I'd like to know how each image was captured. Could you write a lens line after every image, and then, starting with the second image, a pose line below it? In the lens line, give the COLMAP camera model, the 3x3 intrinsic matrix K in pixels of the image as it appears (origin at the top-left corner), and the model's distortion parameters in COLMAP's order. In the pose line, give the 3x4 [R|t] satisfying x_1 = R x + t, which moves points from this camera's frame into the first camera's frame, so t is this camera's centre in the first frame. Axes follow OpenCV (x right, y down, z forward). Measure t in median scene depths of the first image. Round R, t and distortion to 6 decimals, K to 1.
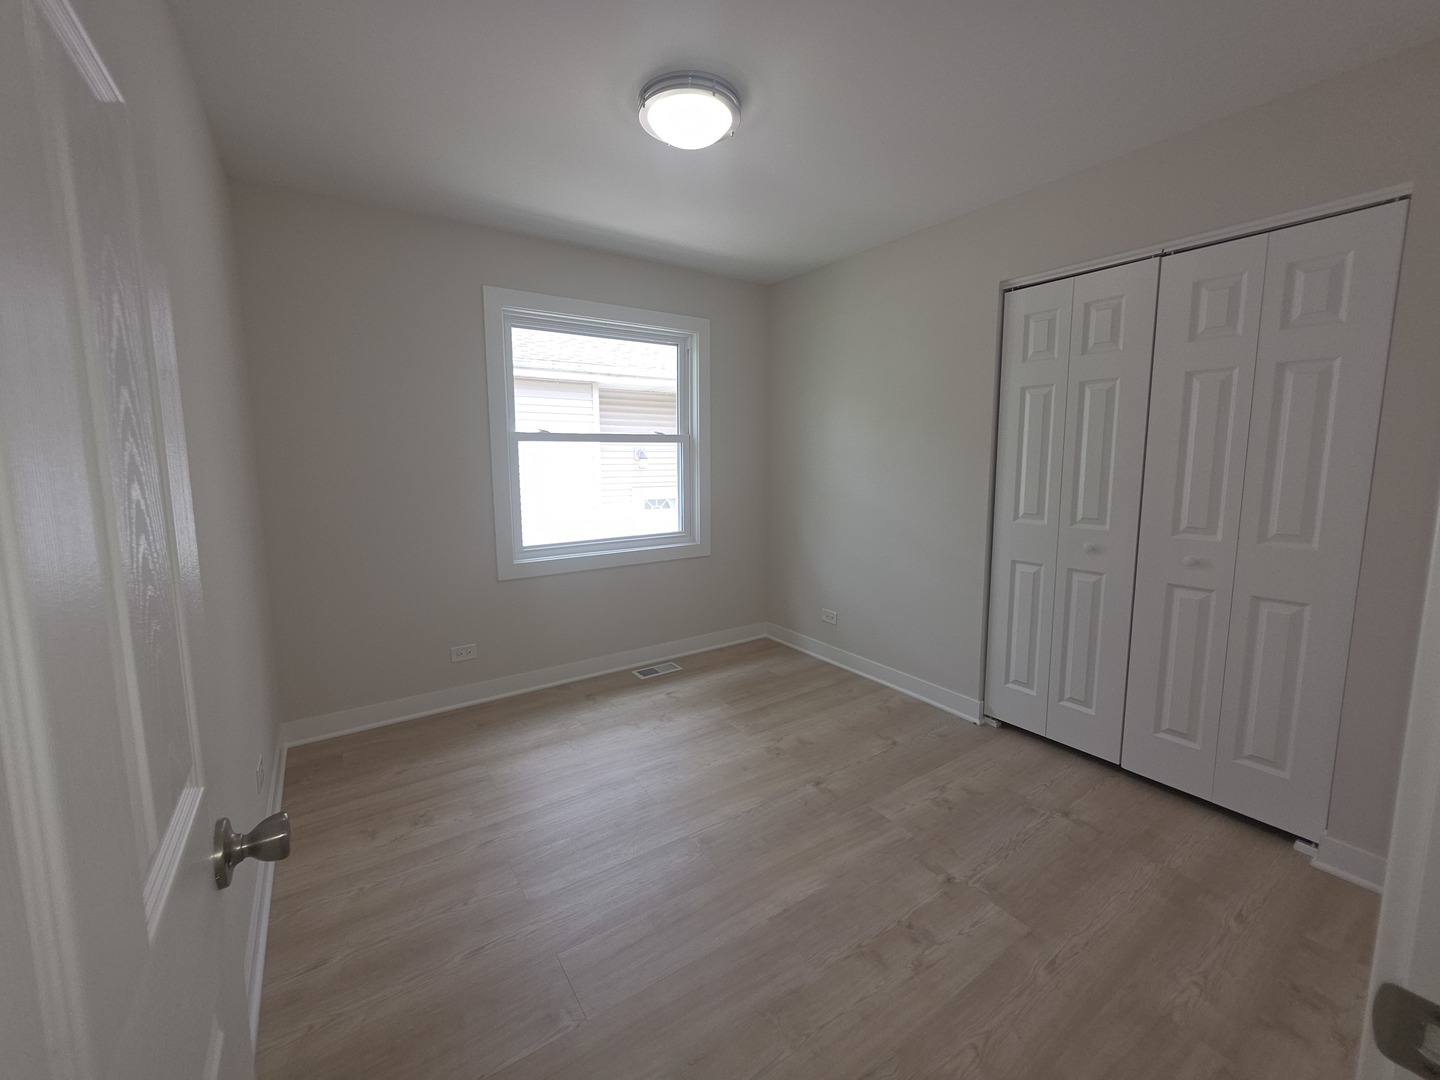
lens RADIAL K [[576.1, 0, 712.3], [0, 576.1, 523.7], [0, 0, 1]] dist [0.000784, -0.000299]
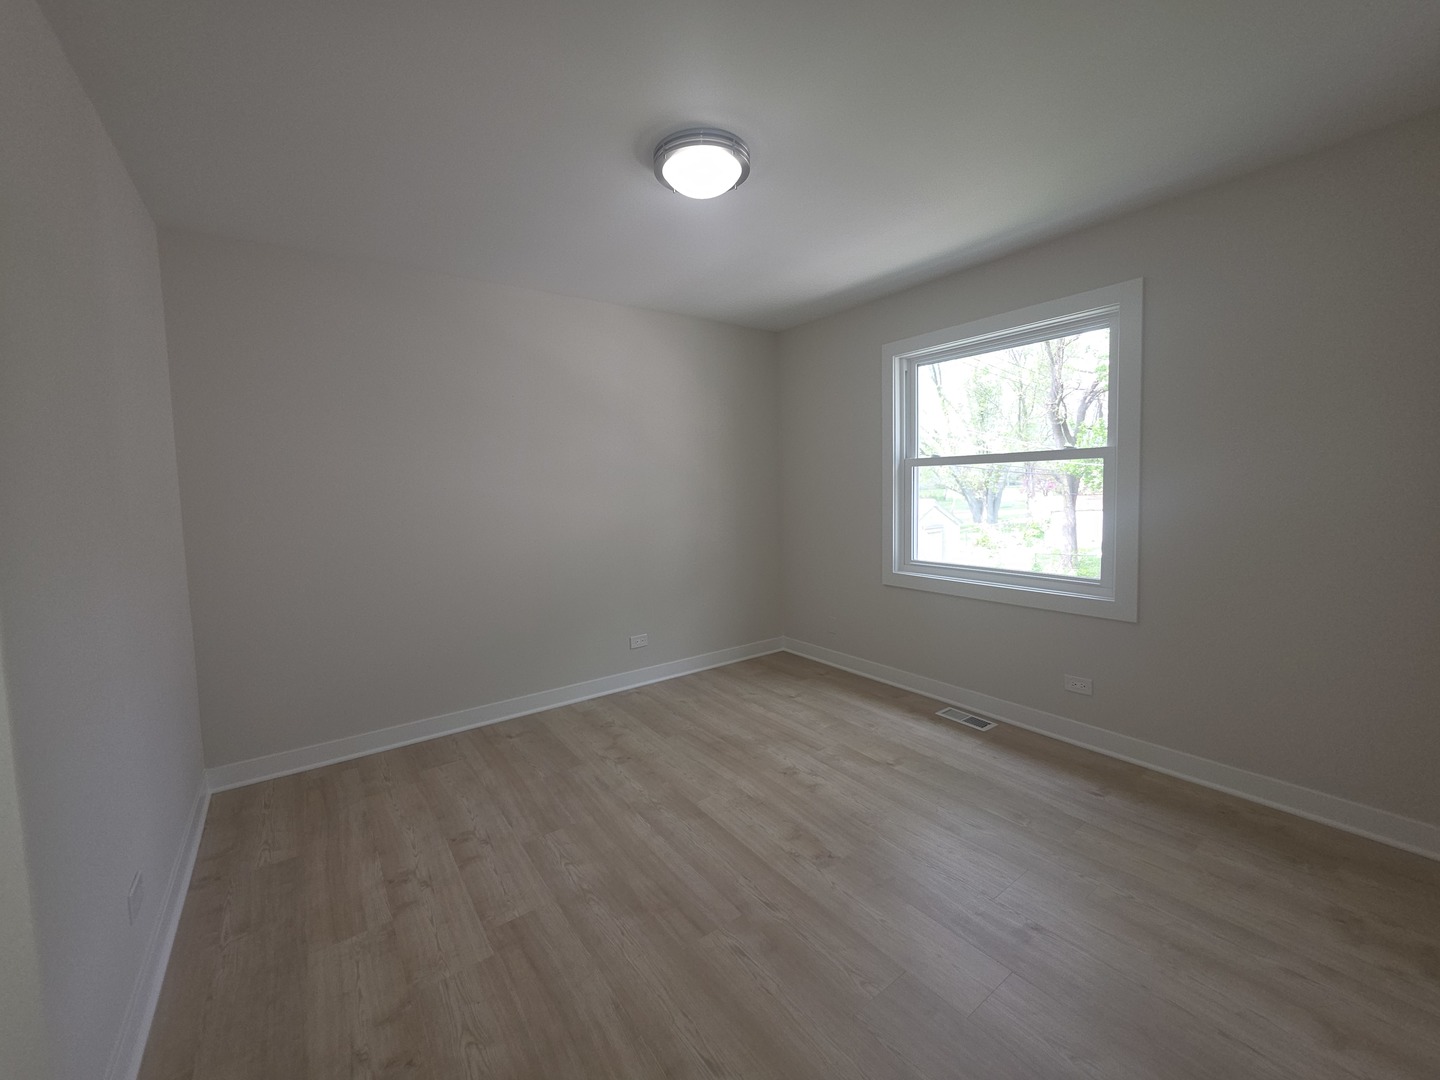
lens RADIAL K [[596.8, 0, 731.3], [0, 596.8, 526.1], [0, 0, 1]] dist [-0.001150, -0.000055]
pose [[0.029532, 0.075822, -0.996684, 0.815415], [-0.099247, 0.992414, 0.072557, -0.074709], [0.994624, 0.096775, 0.036833, 0.596373]]
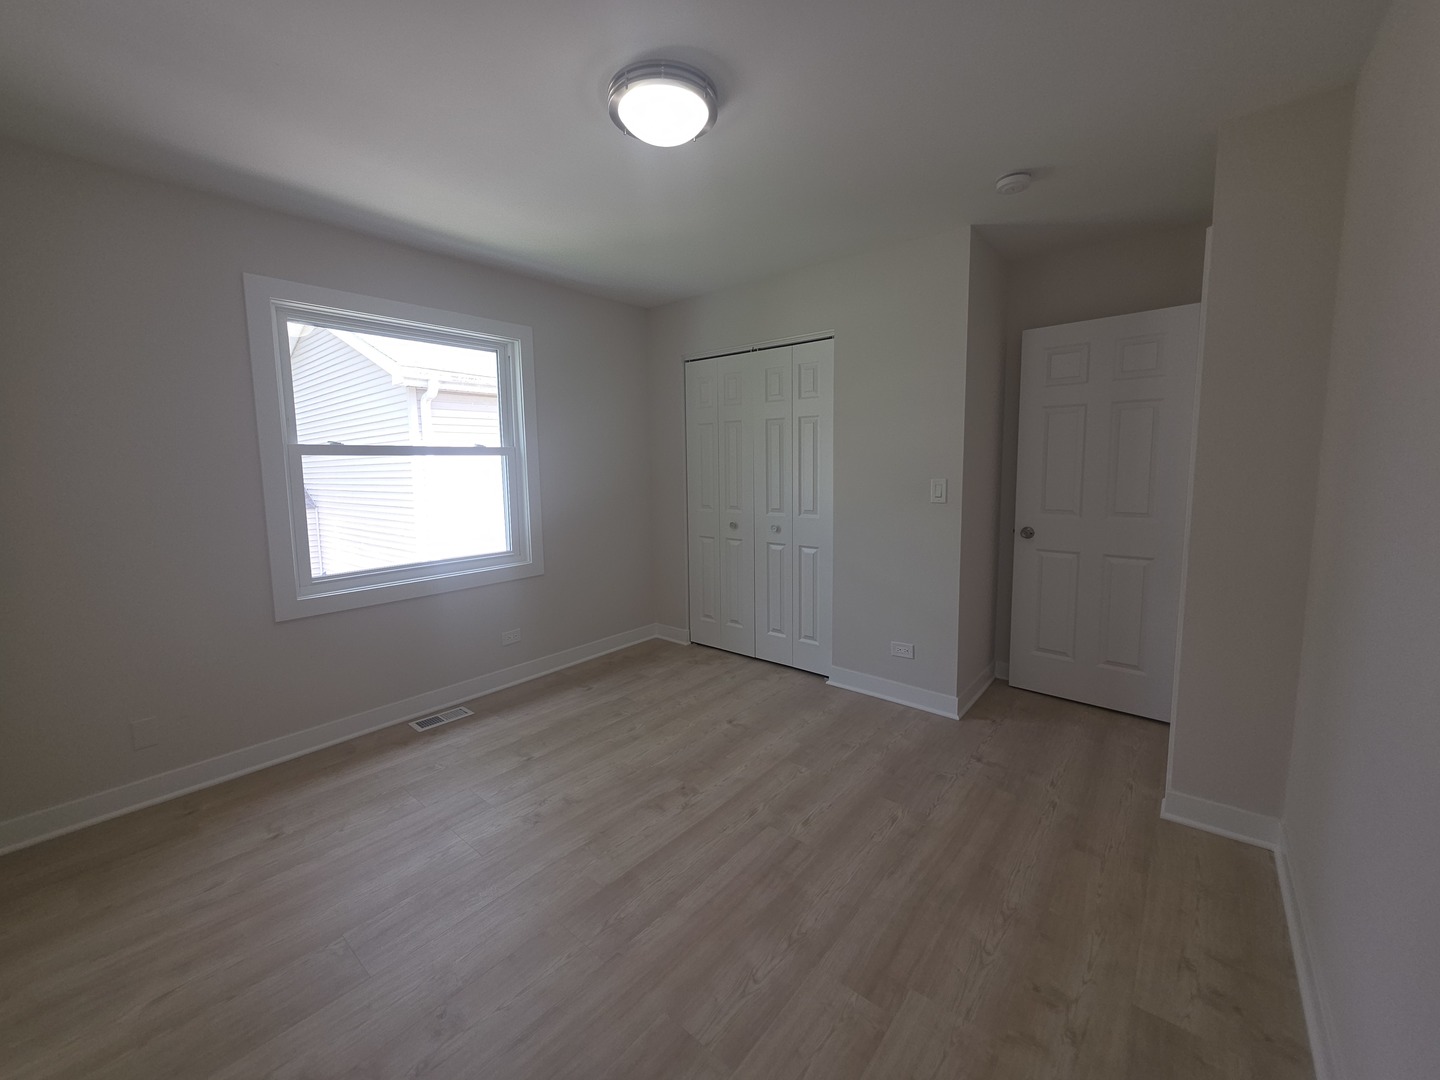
lens RADIAL K [[576.1, 0, 712.3], [0, 576.1, 523.7], [0, 0, 1]] dist [0.000784, -0.000299]
pose [[0.962872, -0.036608, 0.267465, 0.018321], [0.042350, 0.998979, -0.015732, -0.001594], [-0.266616, 0.026475, 0.963439, 0.012656]]
